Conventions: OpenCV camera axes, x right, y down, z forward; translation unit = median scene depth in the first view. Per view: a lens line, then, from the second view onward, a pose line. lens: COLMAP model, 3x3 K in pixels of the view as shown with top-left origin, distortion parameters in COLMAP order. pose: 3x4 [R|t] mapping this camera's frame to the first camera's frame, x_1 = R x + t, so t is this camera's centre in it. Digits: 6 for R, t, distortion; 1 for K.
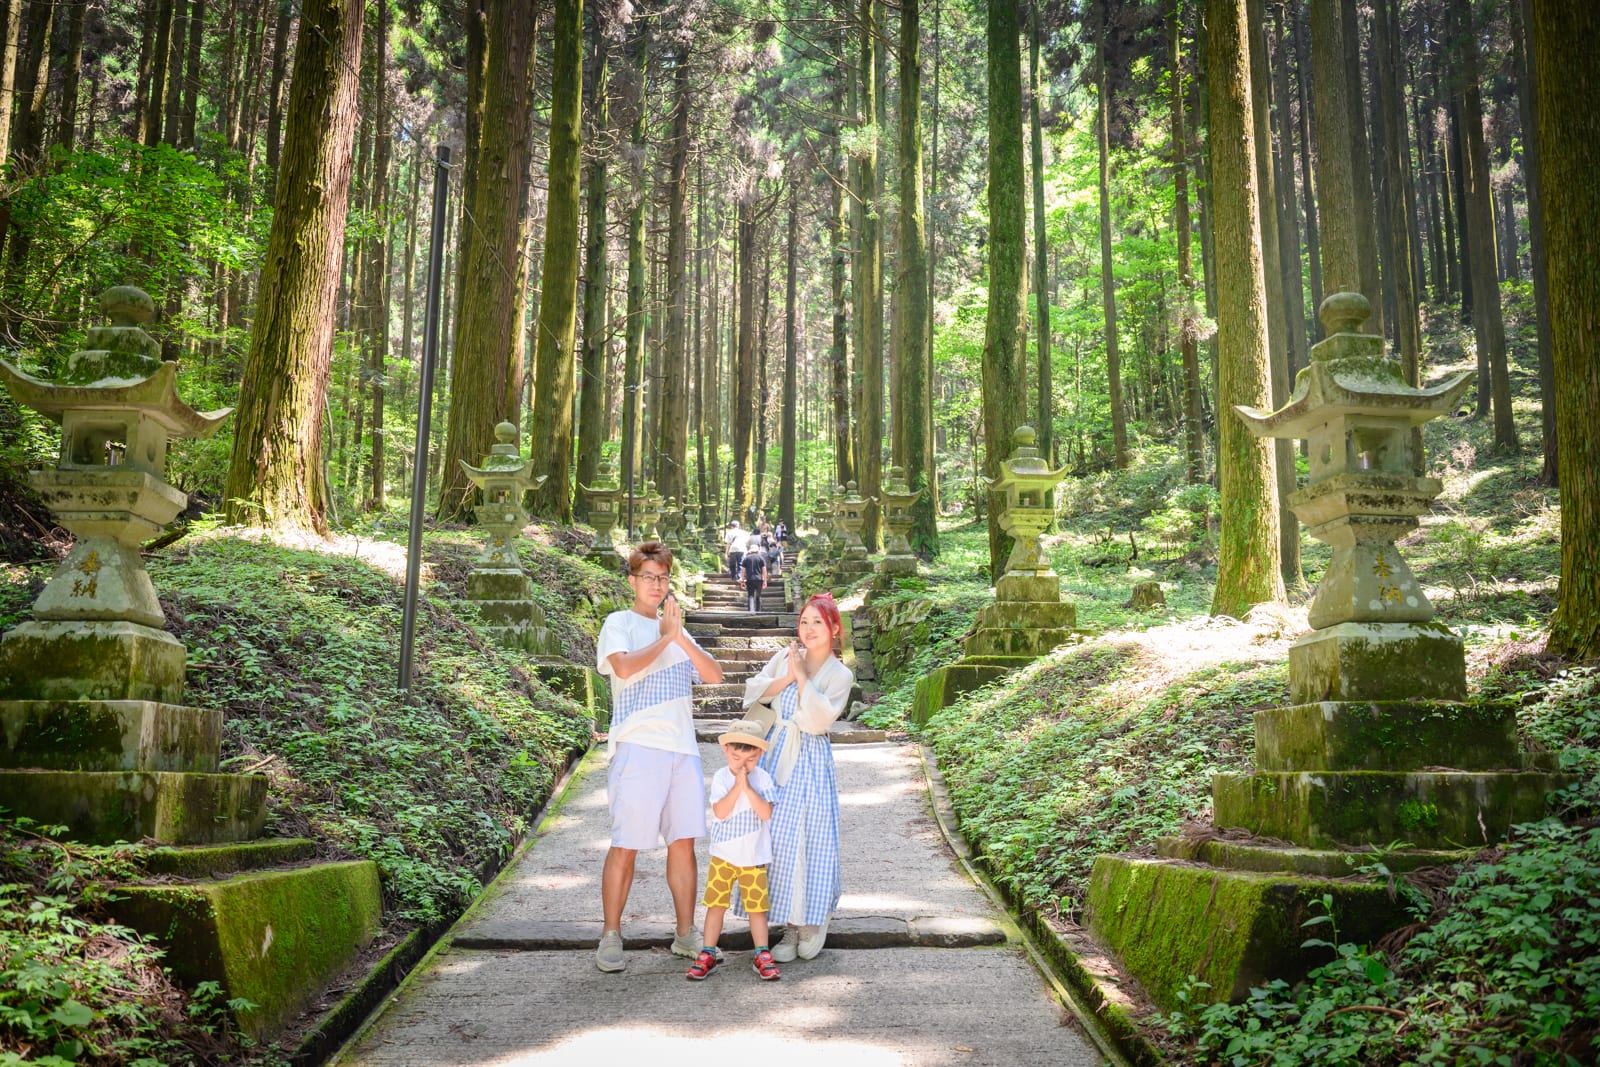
lens RADIAL K [[1050.2, 0, 800.0], [0, 1050.2, 533.5], [0, 0, 1]] dist [0.000123, -0.001713]
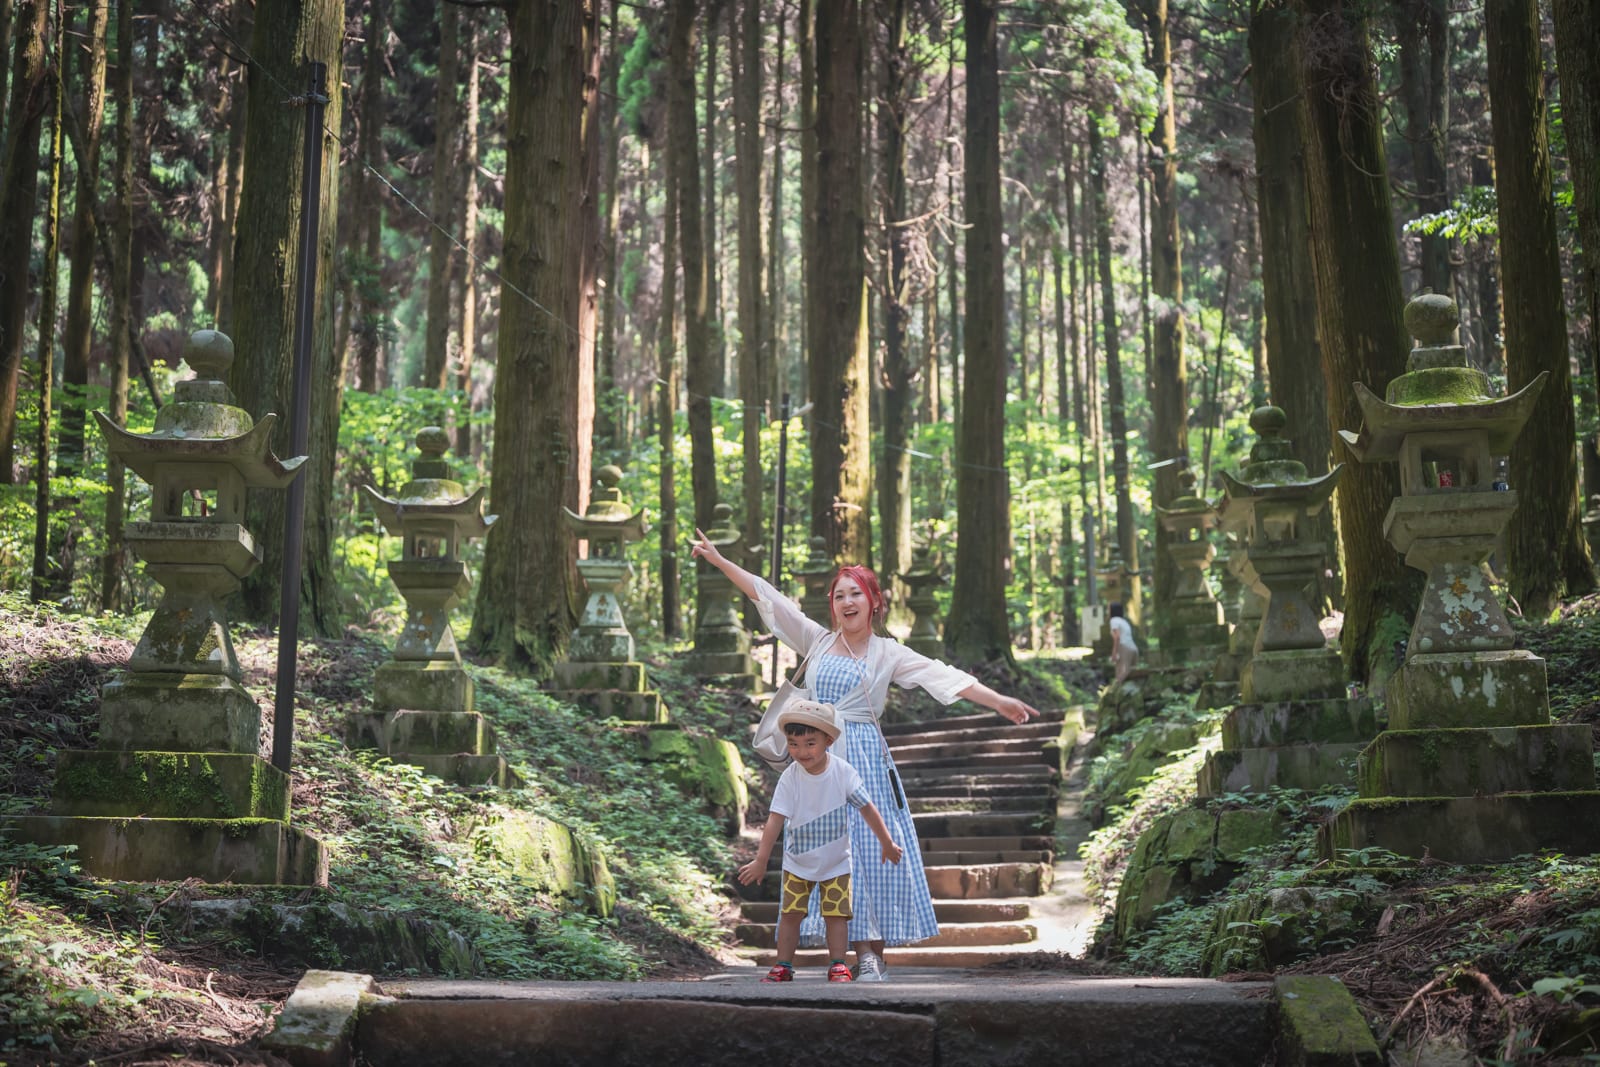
lens RADIAL K [[2406.3, 0, 814.5], [0, 2406.3, 539.6], [0, 0, 1]] dist [0.016072, -0.026517]
pose [[0.997580, -0.022566, -0.065766, -0.015416], [0.016394, 0.995538, -0.092923, 0.030958], [0.067570, 0.091620, 0.993499, 0.304792]]
